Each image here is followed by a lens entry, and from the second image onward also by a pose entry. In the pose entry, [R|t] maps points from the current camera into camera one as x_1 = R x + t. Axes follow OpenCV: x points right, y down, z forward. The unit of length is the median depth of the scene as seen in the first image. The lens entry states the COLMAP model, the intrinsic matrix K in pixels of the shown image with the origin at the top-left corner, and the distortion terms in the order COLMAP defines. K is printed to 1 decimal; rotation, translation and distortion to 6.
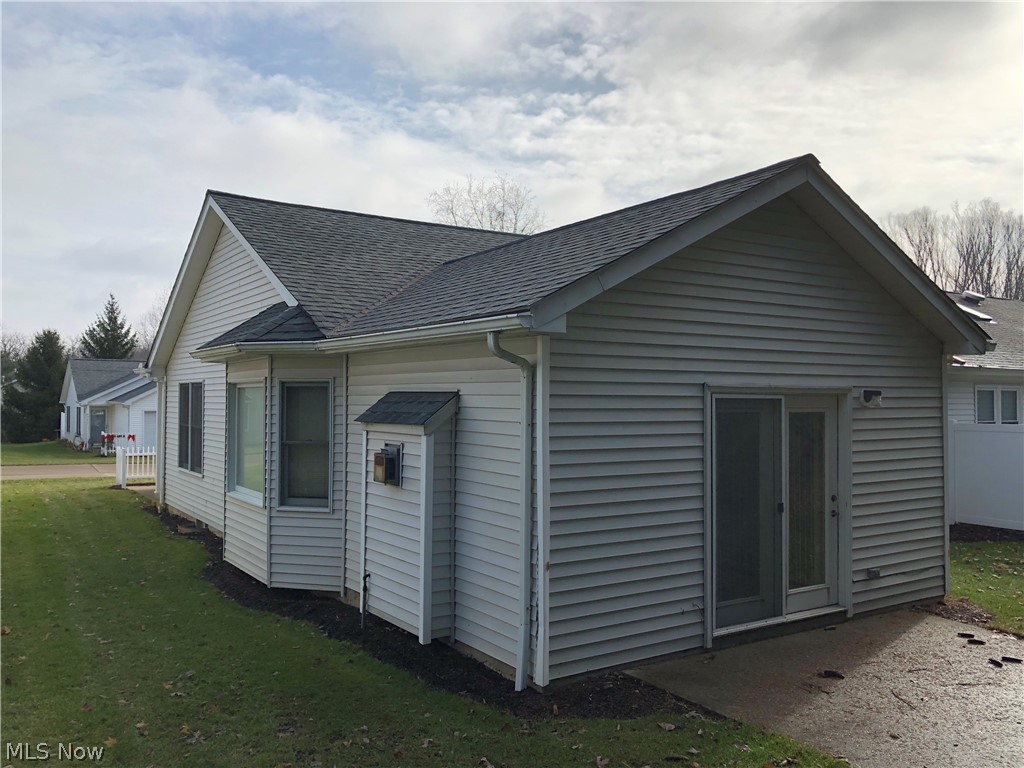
lens RADIAL K [[832.1, 0, 510.8], [0, 832.1, 376.5], [0, 0, 1]] dist [0.034501, -0.016567]
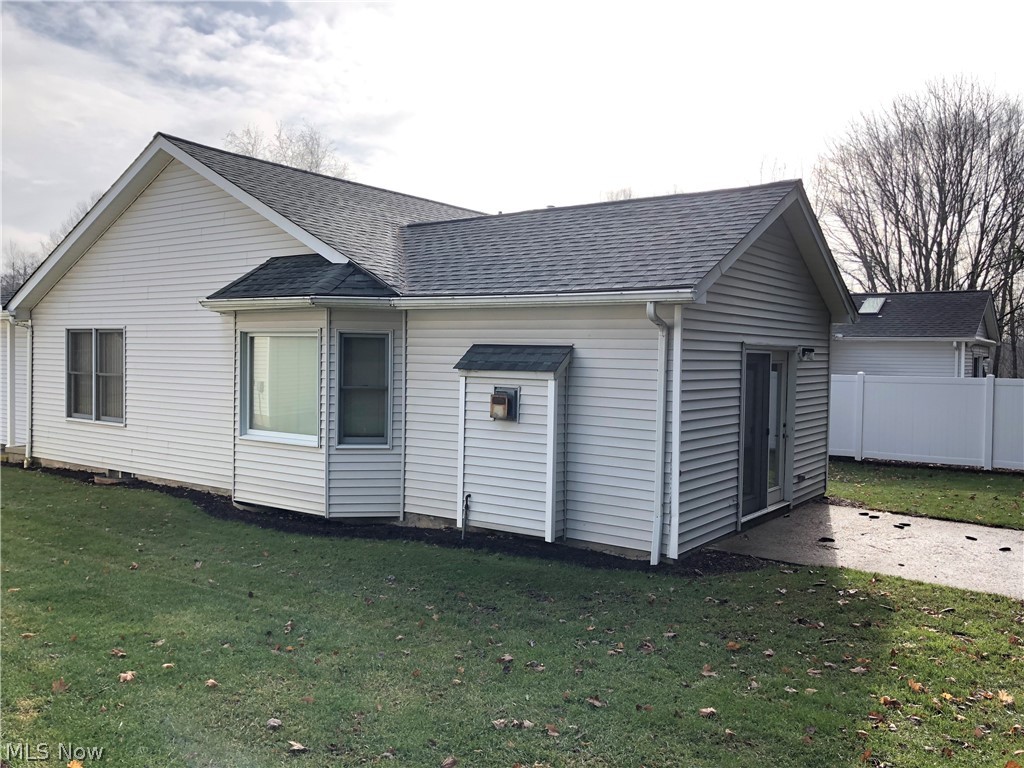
lens RADIAL K [[835.9, 0, 512.0], [0, 835.9, 384.0], [0, 0, 1]] dist [0.080991, -0.119185]
pose [[0.930518, -0.001482, 0.366244, -0.627108], [-0.023061, 0.997770, 0.062629, -0.000743], [-0.365521, -0.066723, 0.928409, -0.153866]]
